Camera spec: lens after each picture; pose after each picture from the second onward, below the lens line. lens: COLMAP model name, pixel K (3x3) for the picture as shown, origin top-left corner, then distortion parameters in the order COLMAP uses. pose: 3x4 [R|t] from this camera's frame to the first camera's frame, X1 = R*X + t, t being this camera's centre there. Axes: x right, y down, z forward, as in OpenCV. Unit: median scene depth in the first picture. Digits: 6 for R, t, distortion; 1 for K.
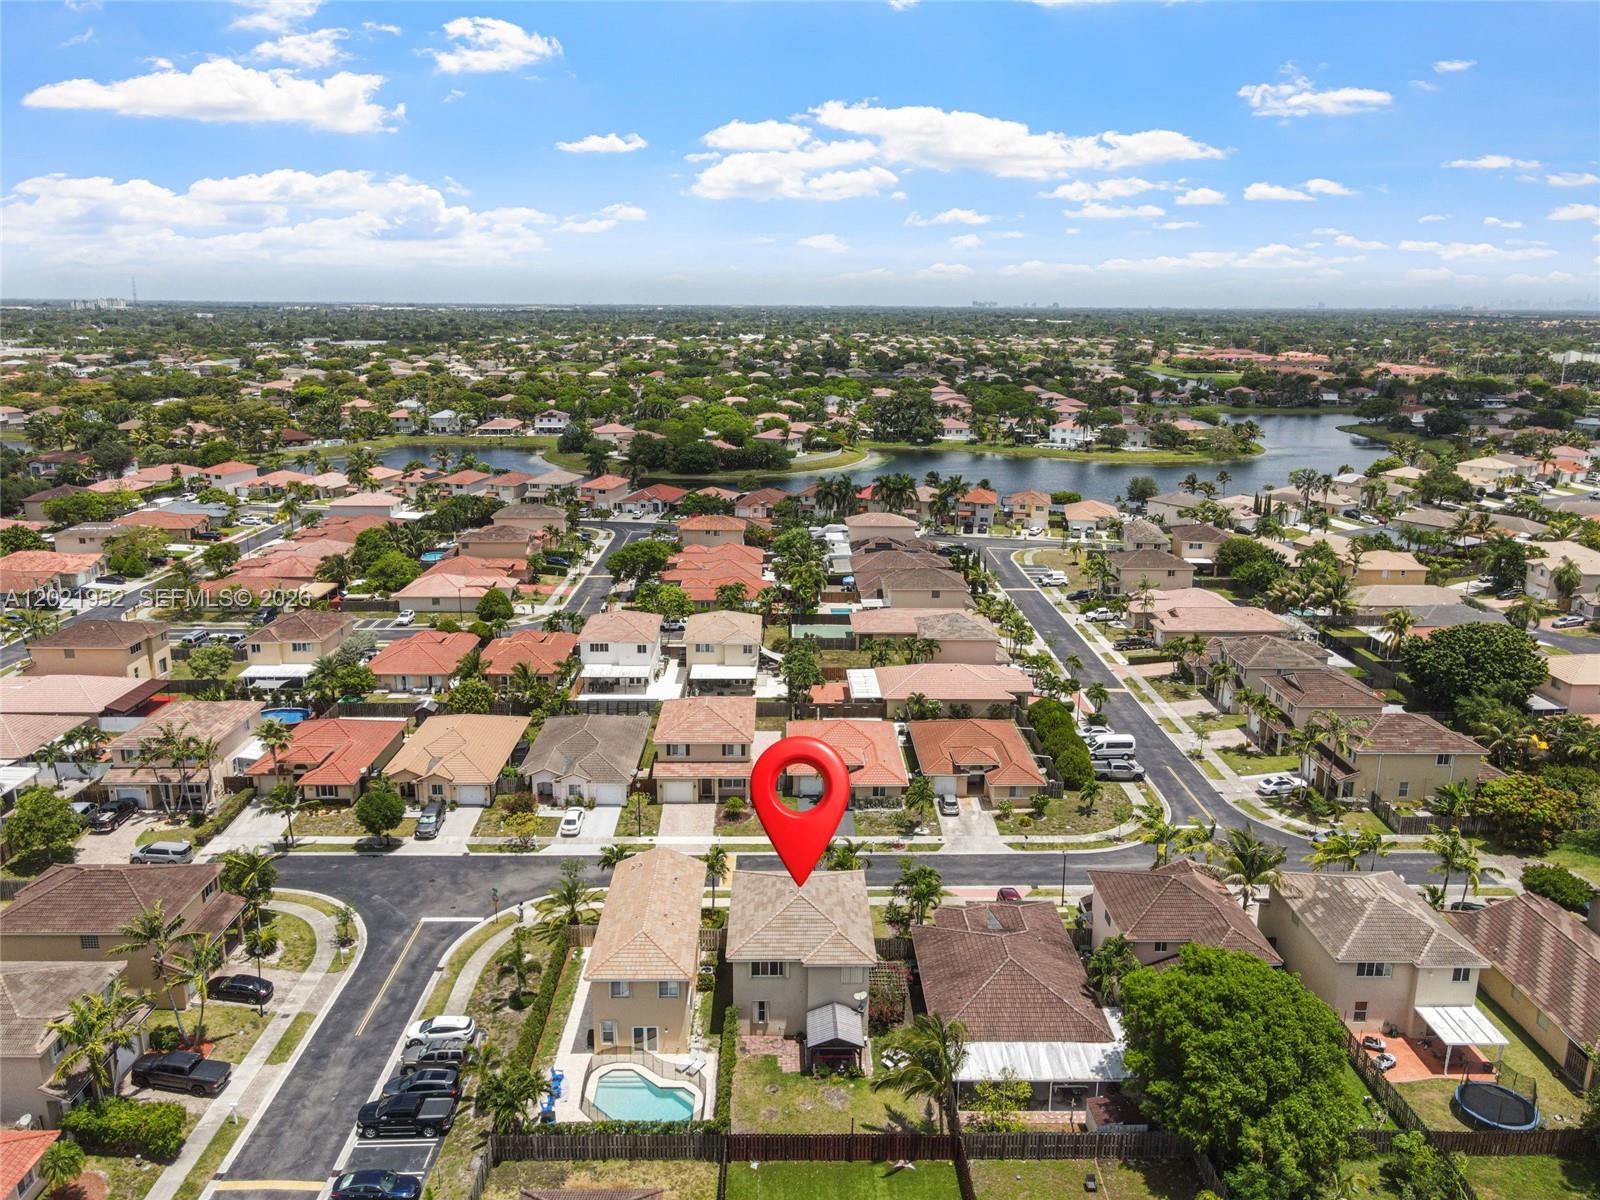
lens RADIAL K [[1169.1, 0, 796.9], [0, 1169.1, 600.2], [0, 0, 1]] dist [0.005683, 0.008783]
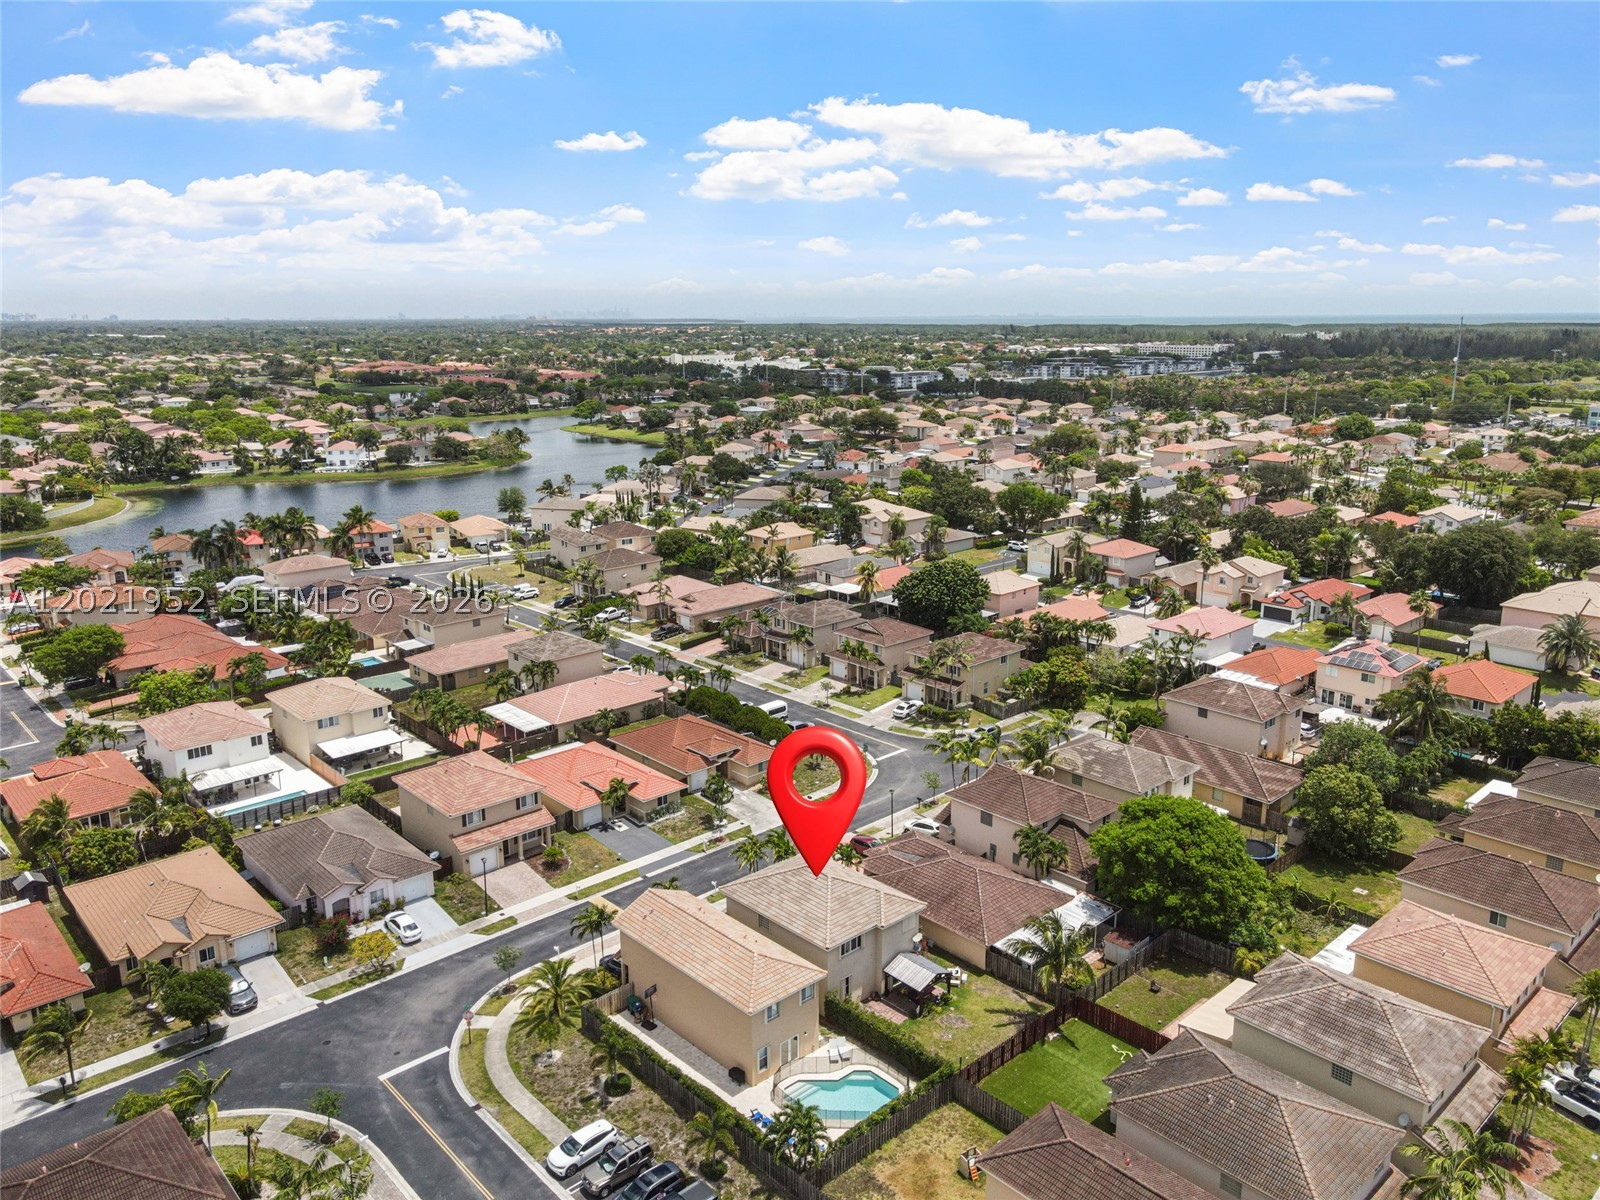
lens RADIAL K [[1169.1, 0, 796.9], [0, 1169.1, 600.2], [0, 0, 1]] dist [0.005683, 0.008783]
pose [[0.747473, -0.170148, 0.642132, -0.415482], [0.176107, 0.982810, 0.055422, -0.041163], [-0.640523, 0.071657, 0.764588, 0.103951]]
